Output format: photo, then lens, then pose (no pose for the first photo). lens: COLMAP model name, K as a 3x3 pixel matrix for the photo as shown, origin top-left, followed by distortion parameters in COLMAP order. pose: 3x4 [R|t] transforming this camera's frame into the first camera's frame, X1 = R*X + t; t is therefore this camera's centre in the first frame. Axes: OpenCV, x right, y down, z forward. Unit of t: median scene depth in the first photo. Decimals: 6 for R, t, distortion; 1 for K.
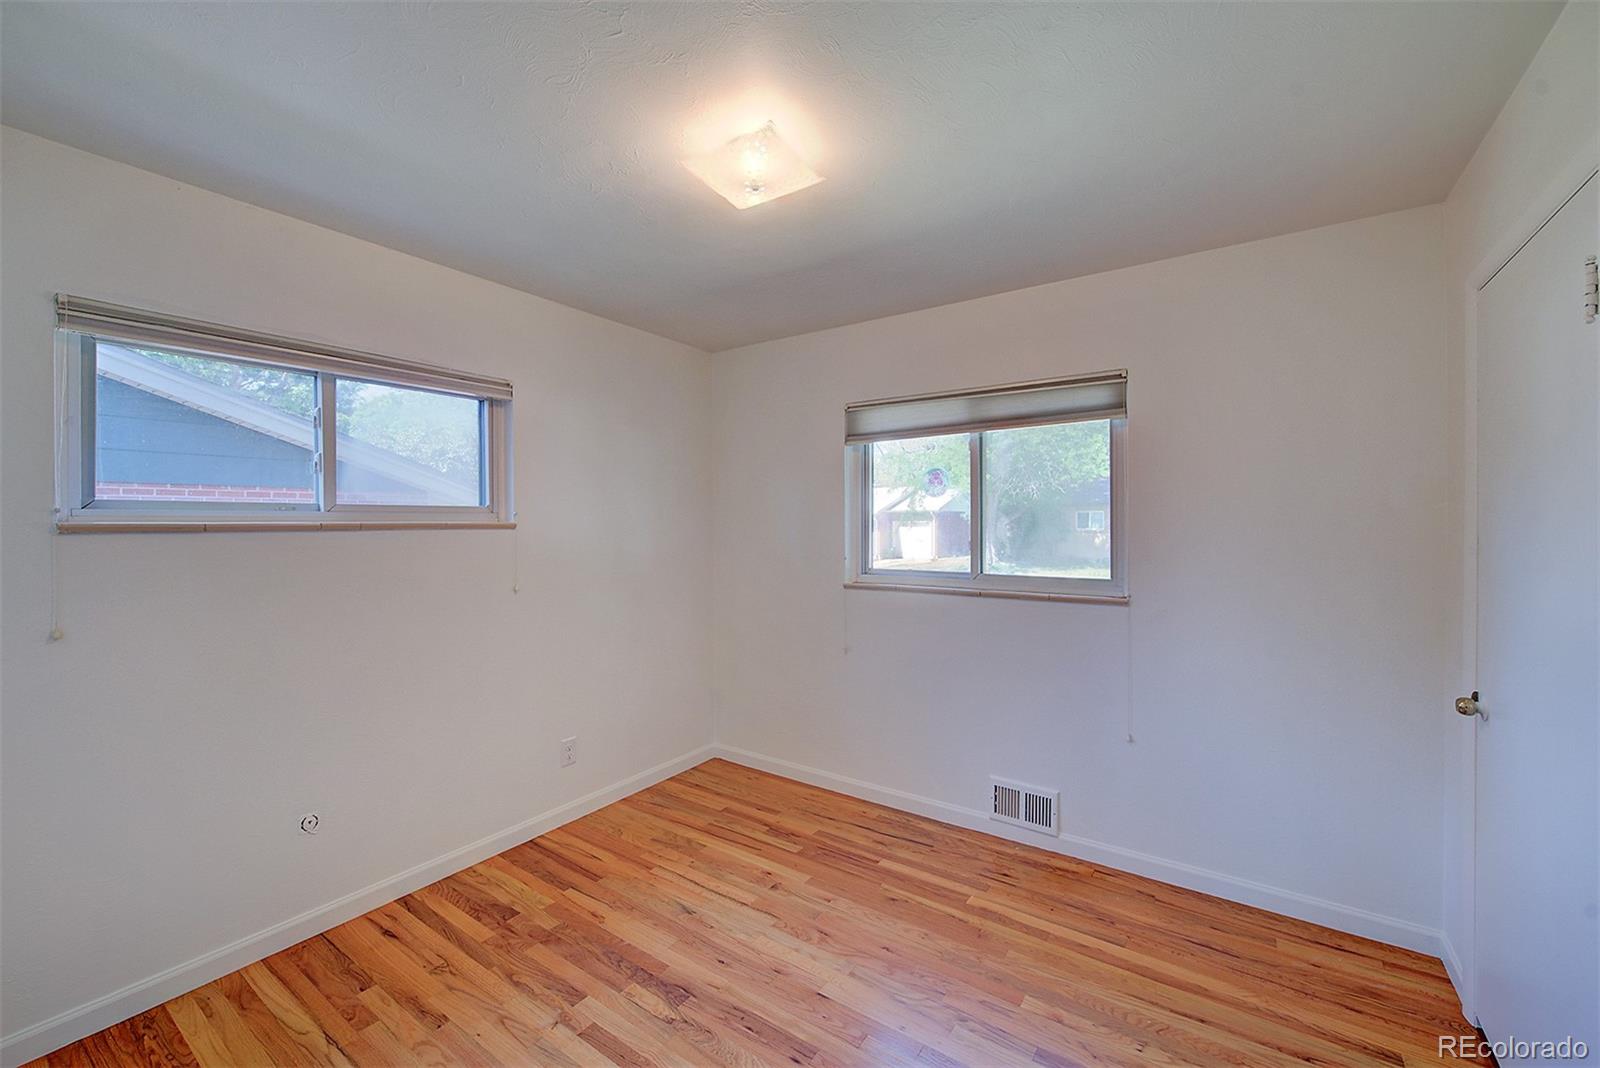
lens RADIAL K [[639.5, 0, 792.6], [0, 639.5, 531.4], [0, 0, 1]] dist [0.002813, -0.002139]
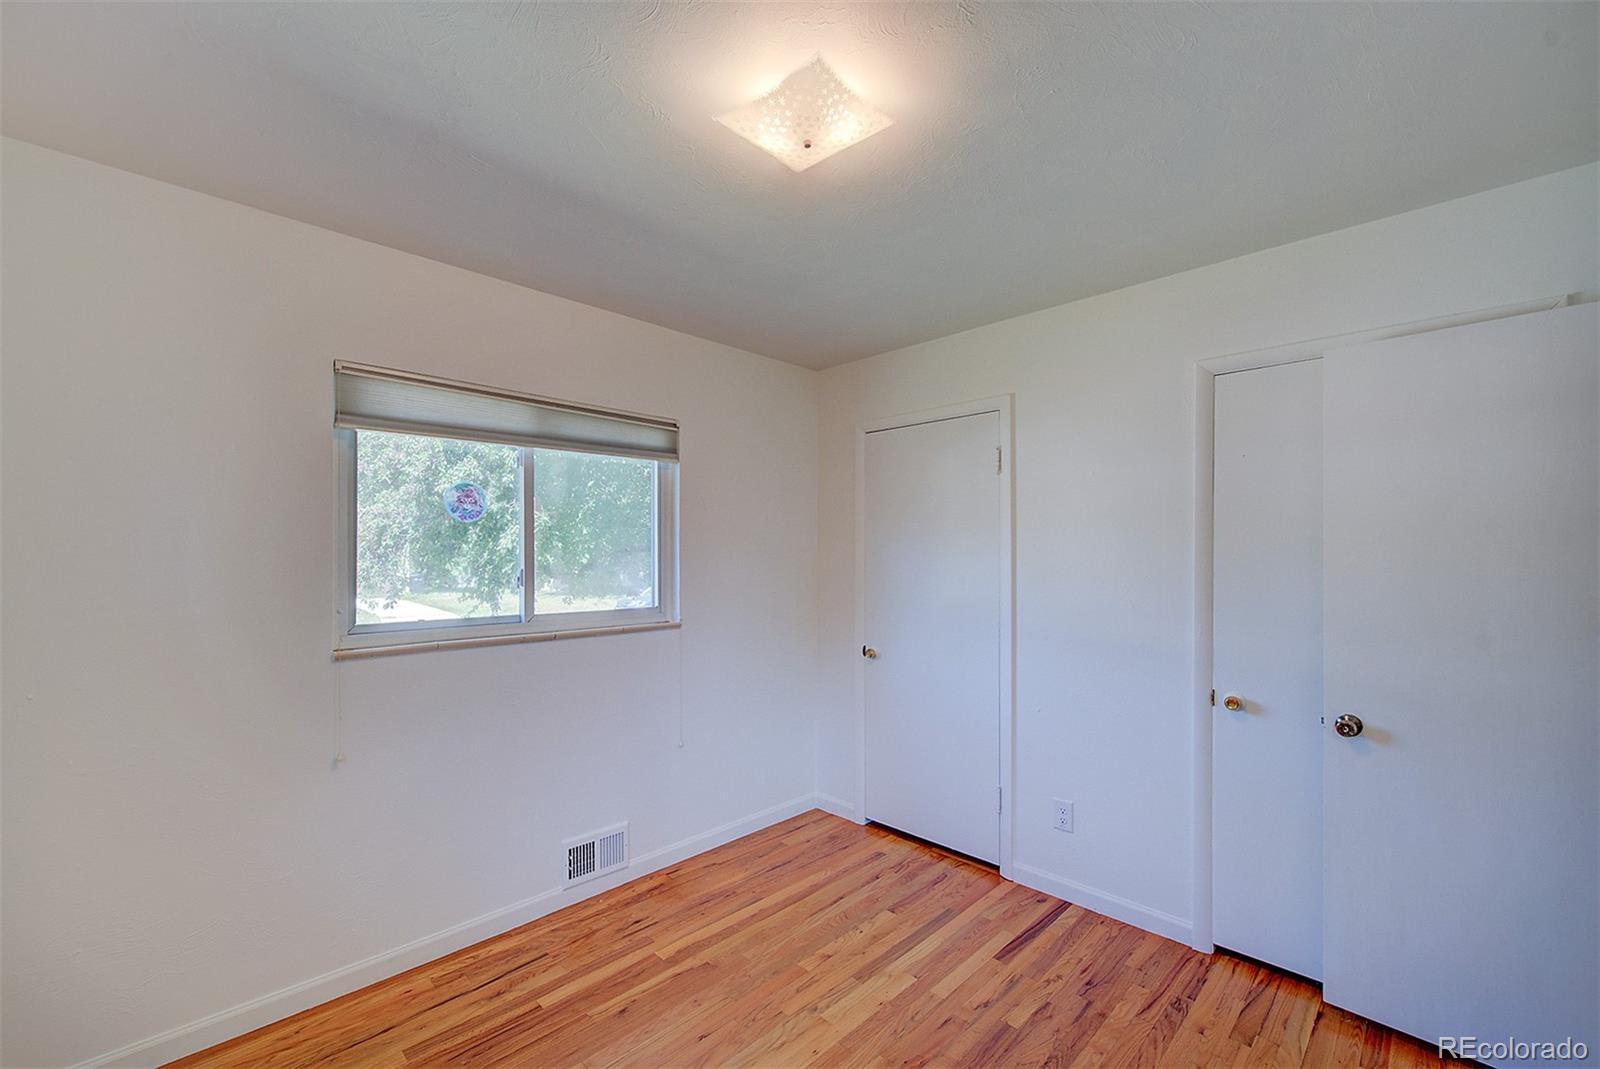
lens RADIAL K [[645.8, 0, 823.2], [0, 645.8, 566.6], [0, 0, 1]] dist [0.001524, -0.001564]
pose [[0.166681, -0.014586, 0.985903, -0.560621], [0.011697, 0.999849, 0.012815, -0.005410], [-0.985941, 0.009396, 0.166827, 0.549433]]
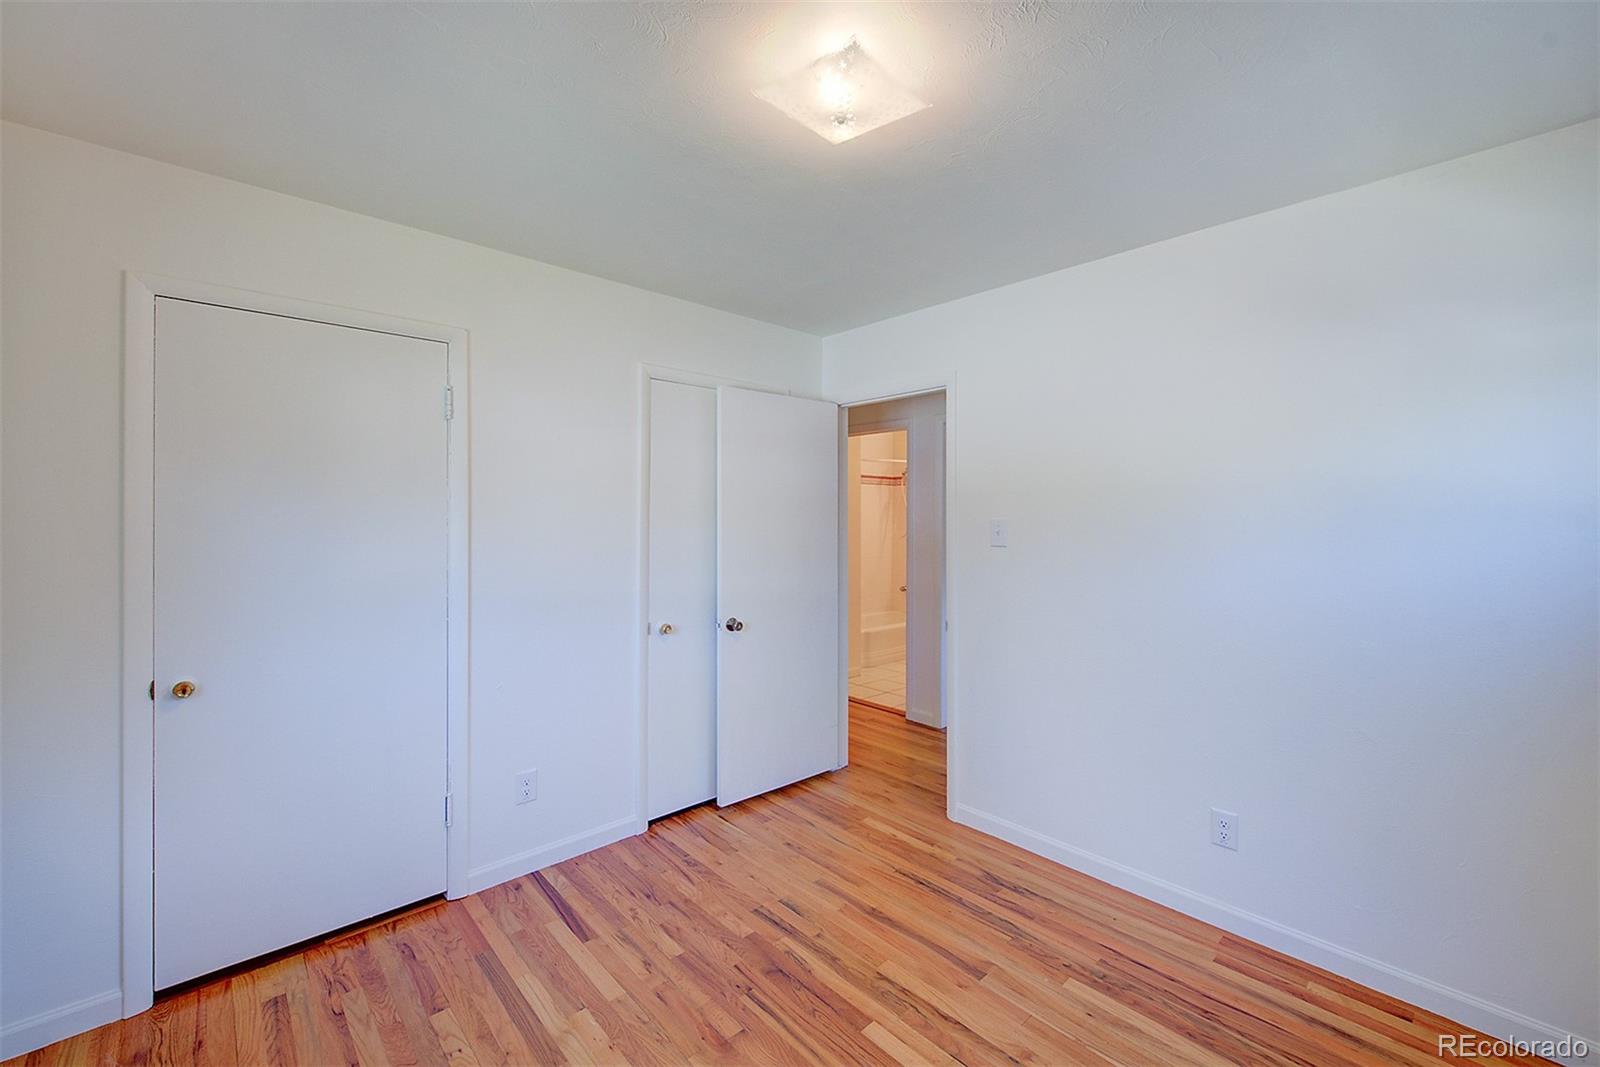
lens RADIAL K [[645.8, 0, 786.1], [0, 645.8, 523.1], [0, 0, 1]] dist [0.001524, -0.001564]
pose [[-0.967596, -0.002210, 0.252495, -0.141085], [0.002885, 0.999800, 0.019807, -0.015949], [-0.252488, 0.019893, -0.967396, 1.178585]]
